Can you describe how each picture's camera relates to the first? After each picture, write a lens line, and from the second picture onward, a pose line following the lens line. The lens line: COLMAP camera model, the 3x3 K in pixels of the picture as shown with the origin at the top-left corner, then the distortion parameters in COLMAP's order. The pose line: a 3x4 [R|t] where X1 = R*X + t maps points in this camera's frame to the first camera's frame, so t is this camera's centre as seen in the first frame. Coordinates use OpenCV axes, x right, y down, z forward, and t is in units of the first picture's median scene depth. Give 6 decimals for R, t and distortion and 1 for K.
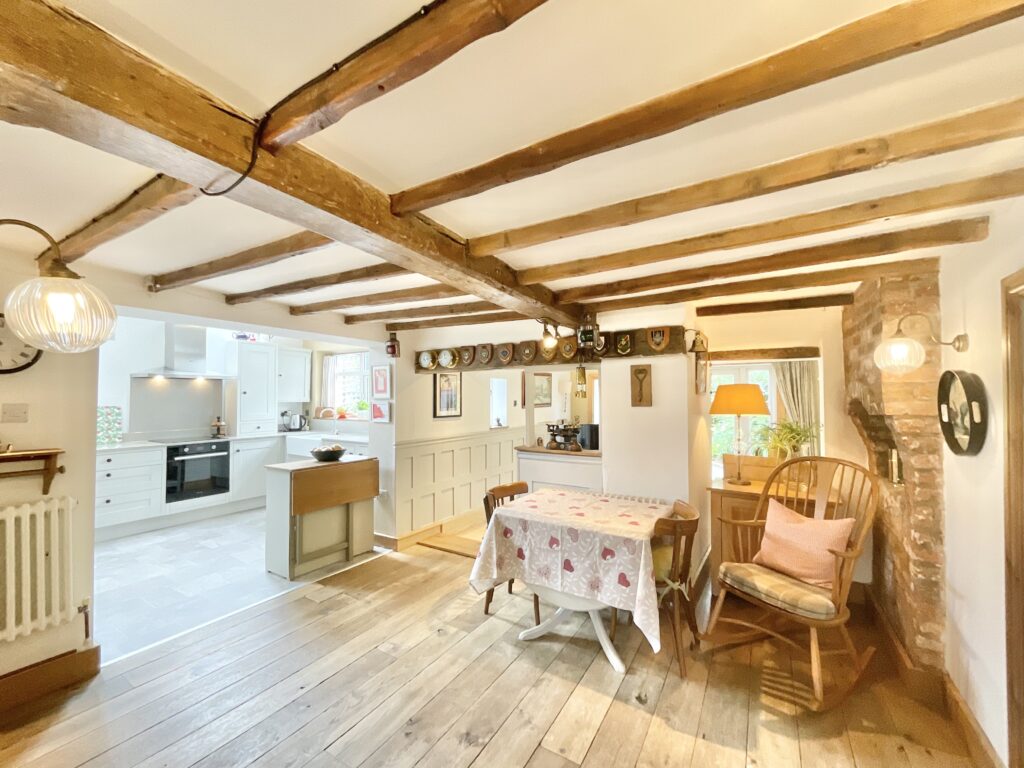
lens RADIAL K [[417.9, 0, 513.4], [0, 417.9, 386.9], [0, 0, 1]] dist [0.004294, -0.001538]
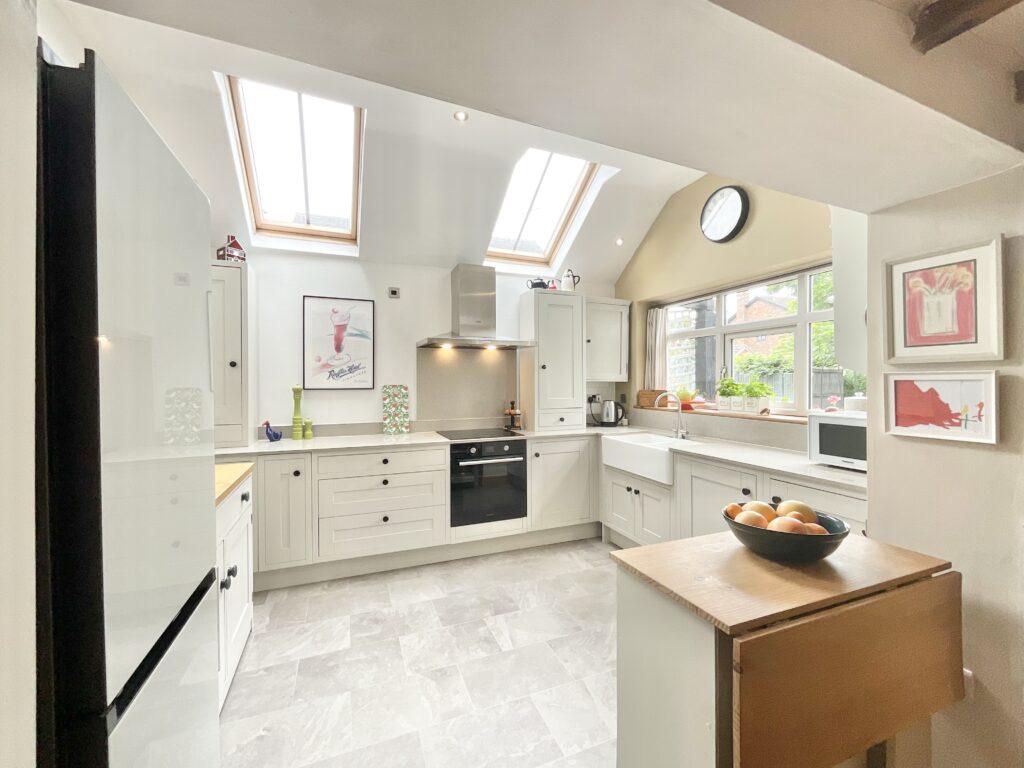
lens RADIAL K [[417.9, 0, 513.8], [0, 417.9, 381.3], [0, 0, 1]] dist [0.004294, -0.001538]
pose [[0.813771, -0.000198, -0.581186, -0.298494], [0.013894, 0.999721, 0.019113, 0.024154], [0.581020, -0.023629, 0.813546, 0.436667]]
